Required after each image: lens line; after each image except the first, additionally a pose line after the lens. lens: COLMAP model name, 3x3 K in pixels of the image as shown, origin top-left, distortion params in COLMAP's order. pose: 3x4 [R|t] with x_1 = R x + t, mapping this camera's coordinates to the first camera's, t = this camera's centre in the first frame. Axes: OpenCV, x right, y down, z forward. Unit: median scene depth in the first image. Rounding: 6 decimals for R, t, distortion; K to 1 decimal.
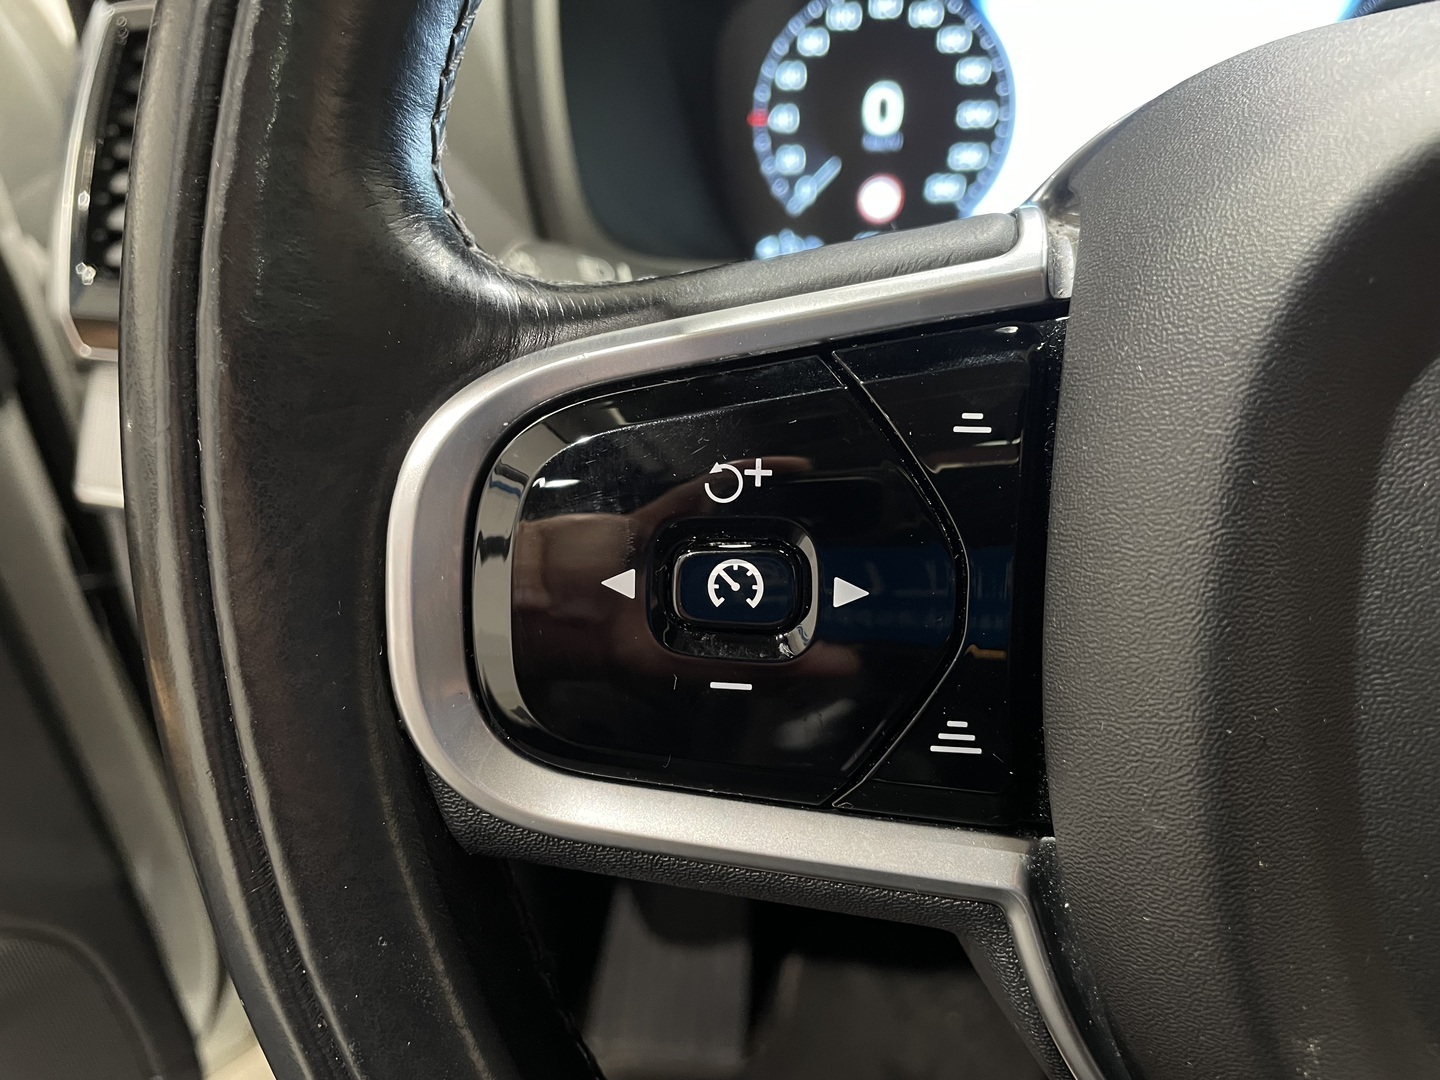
lens RADIAL K [[1089.4, 0, 704.3], [0, 1089.4, 530.3], [0, 0, 1]] dist [0.059649, -0.094775]
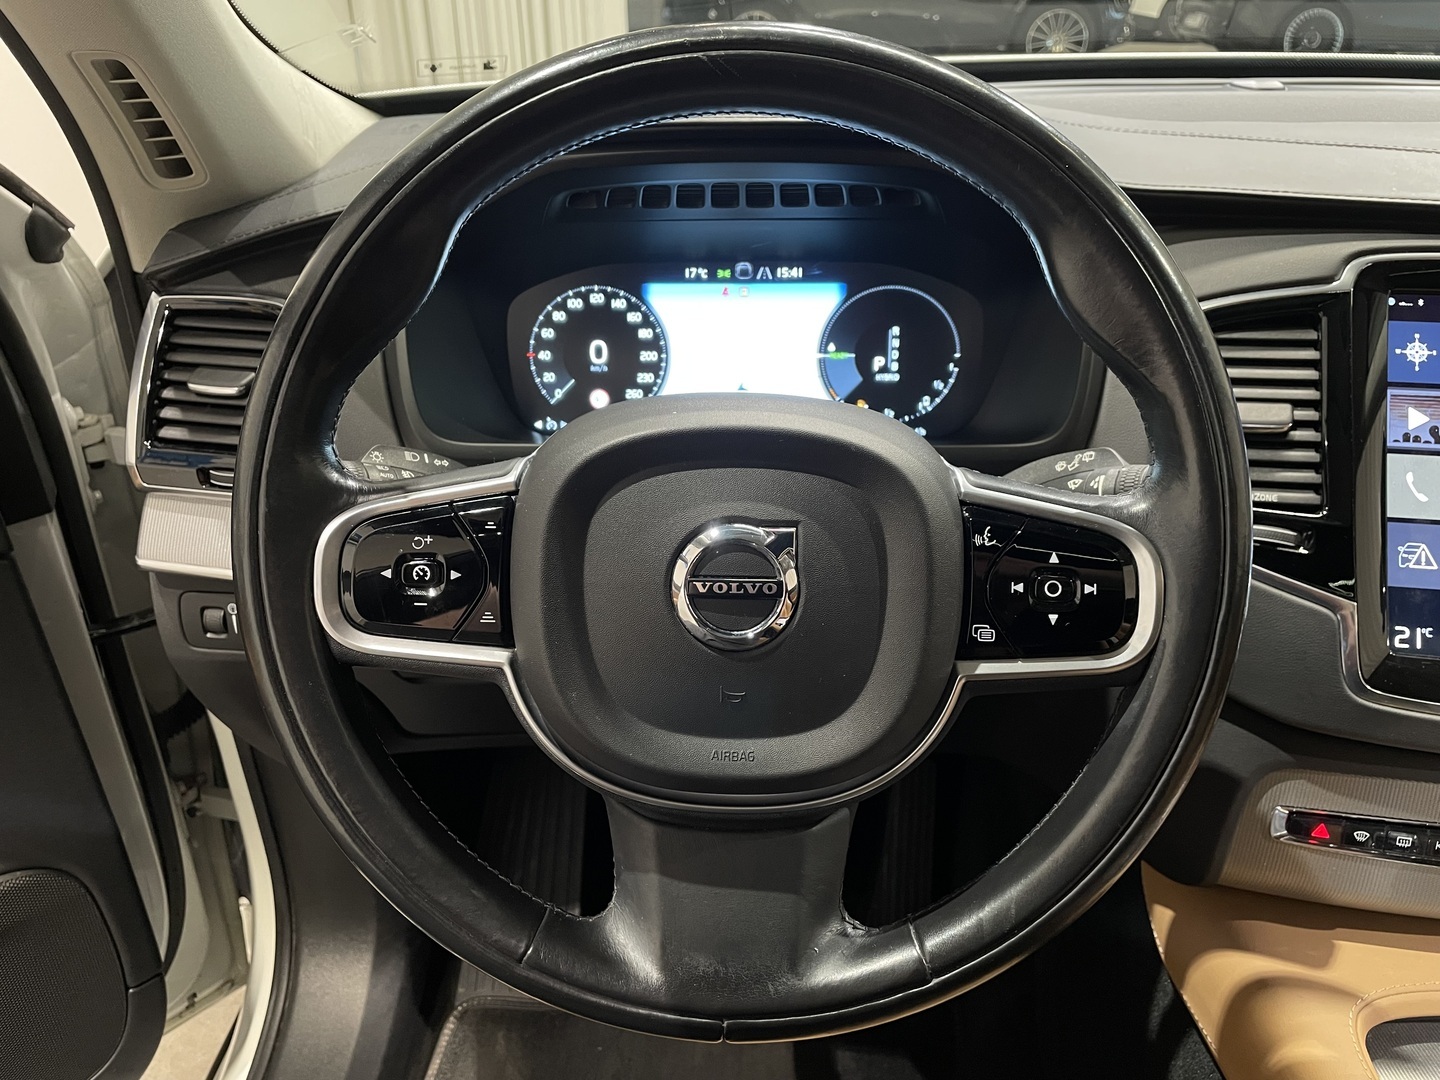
lens RADIAL K [[1089.4, 0, 724.7], [0, 1089.4, 536.6], [0, 0, 1]] dist [0.059649, -0.094775]
pose [[0.996853, -0.001752, 0.079251, 0.360226], [0.008143, 0.996730, -0.080388, 0.112463], [-0.078851, 0.080781, 0.993608, -1.262842]]
